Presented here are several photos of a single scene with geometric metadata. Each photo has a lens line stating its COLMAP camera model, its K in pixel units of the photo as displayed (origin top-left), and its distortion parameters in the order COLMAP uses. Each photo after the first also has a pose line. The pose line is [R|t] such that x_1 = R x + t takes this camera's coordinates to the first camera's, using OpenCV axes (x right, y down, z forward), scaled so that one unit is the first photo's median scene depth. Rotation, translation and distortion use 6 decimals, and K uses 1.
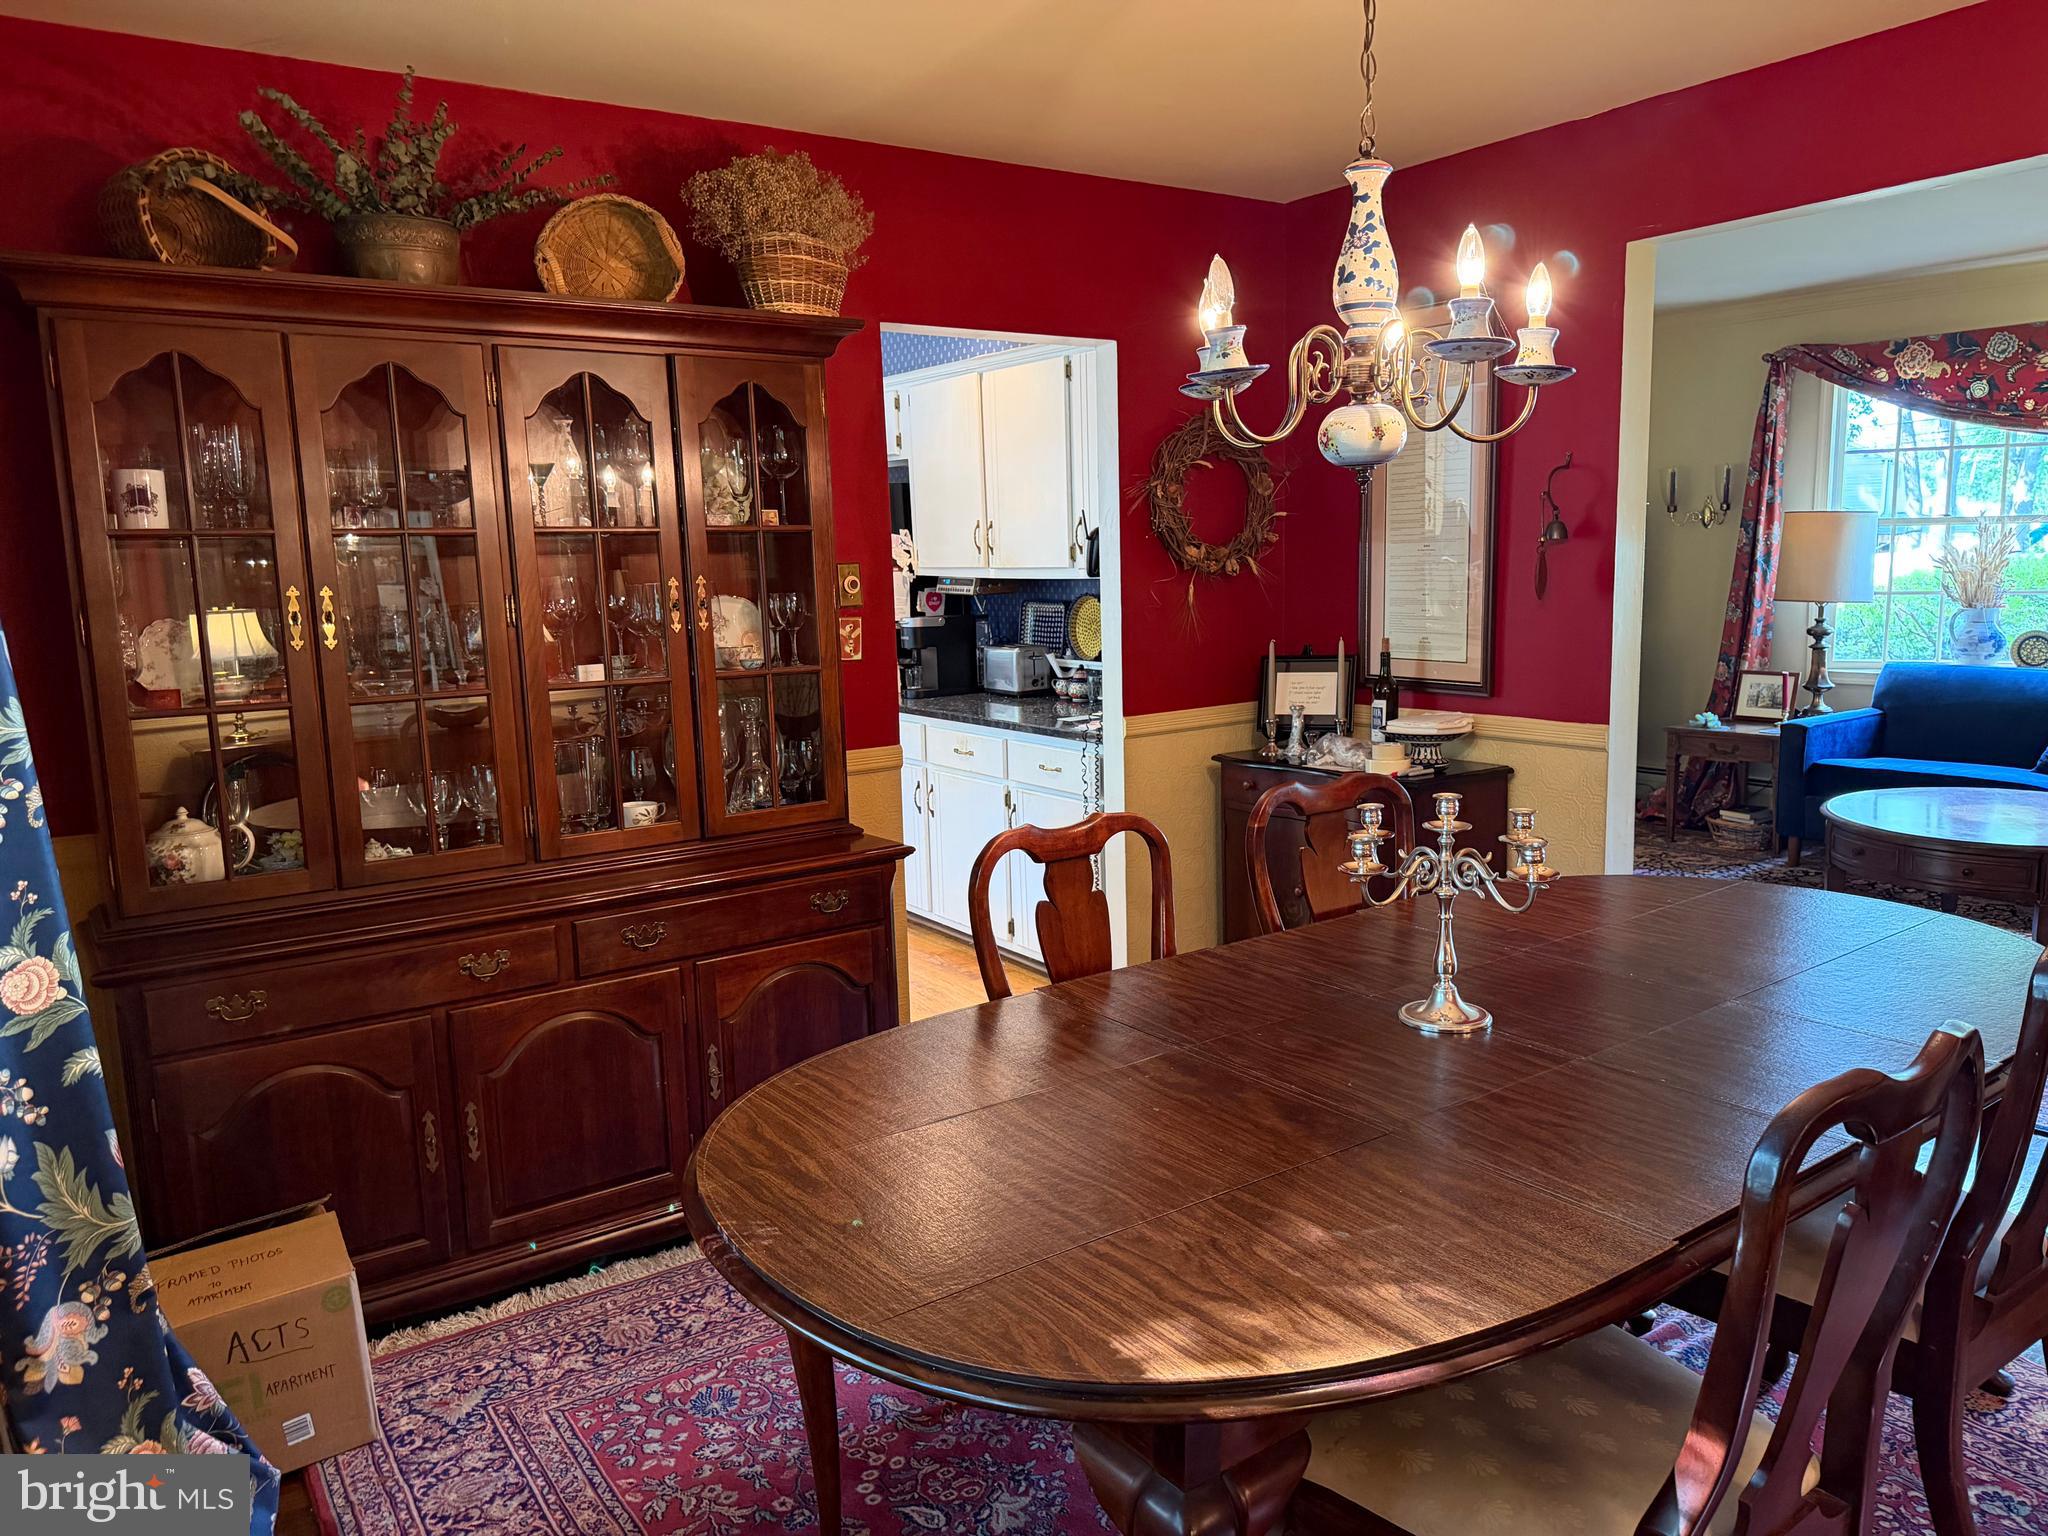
lens RADIAL K [[1435.5, 0, 1034.7], [0, 1435.5, 772.9], [0, 0, 1]] dist [0.106476, -0.178777]
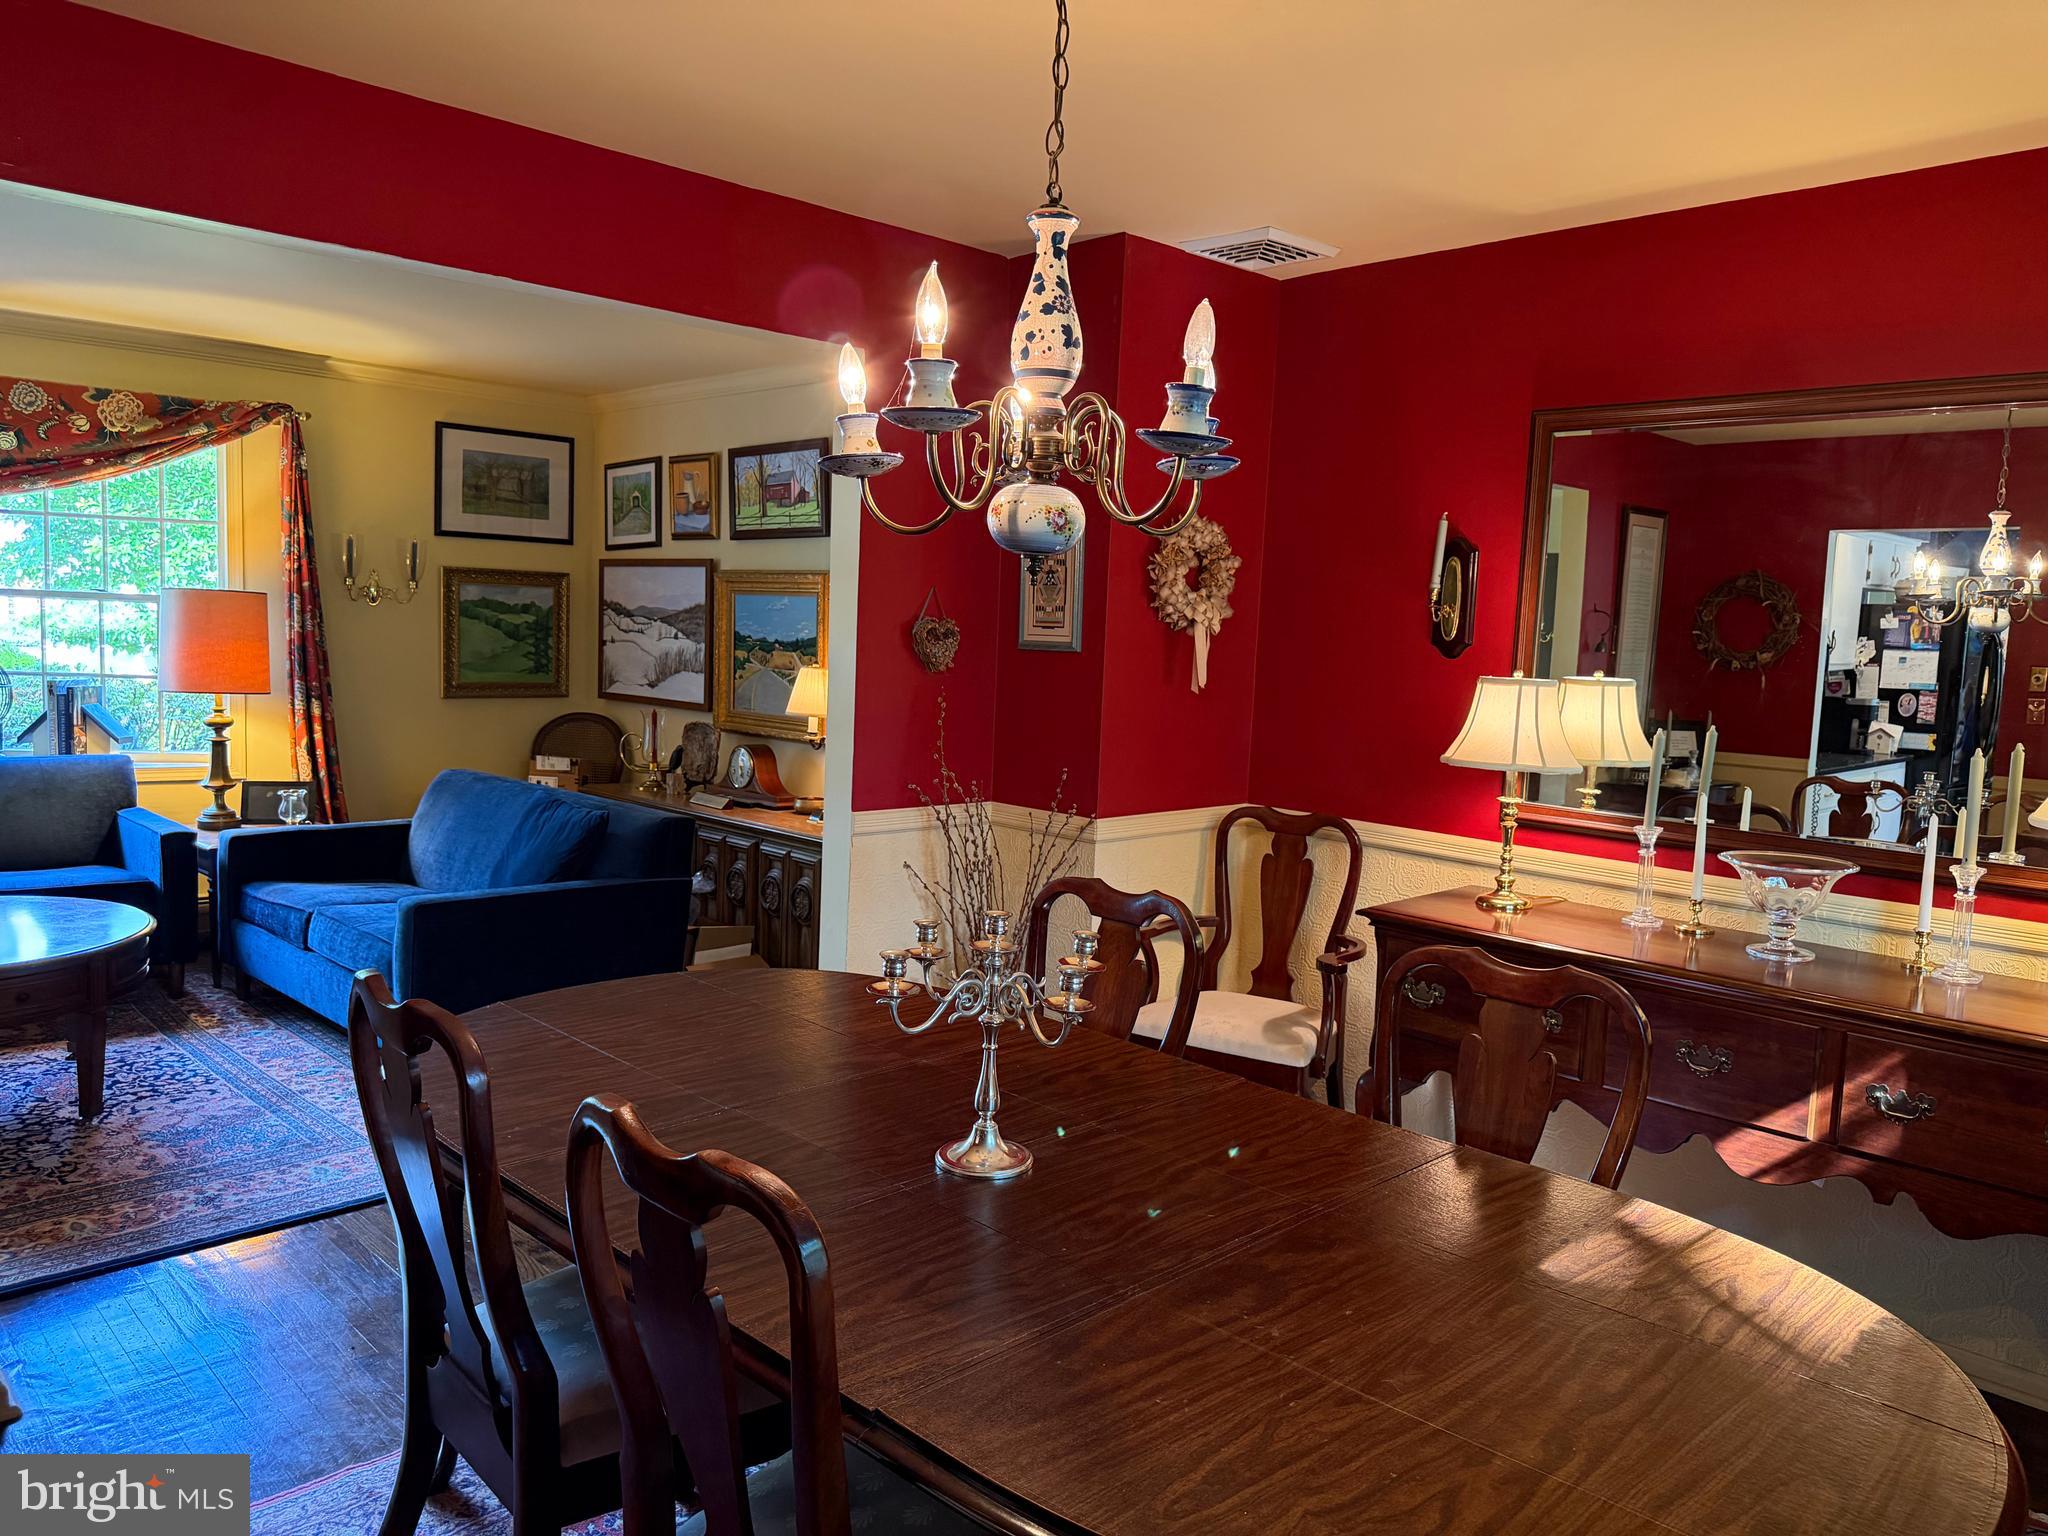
lens RADIAL K [[1435.5, 0, 1034.7], [0, 1435.5, 772.9], [0, 0, 1]] dist [0.106476, -0.178777]
pose [[-0.116296, -0.089796, 0.989147, -0.603126], [0.130432, 0.985899, 0.104836, -0.163173], [-0.984613, 0.141208, -0.102944, 1.044142]]
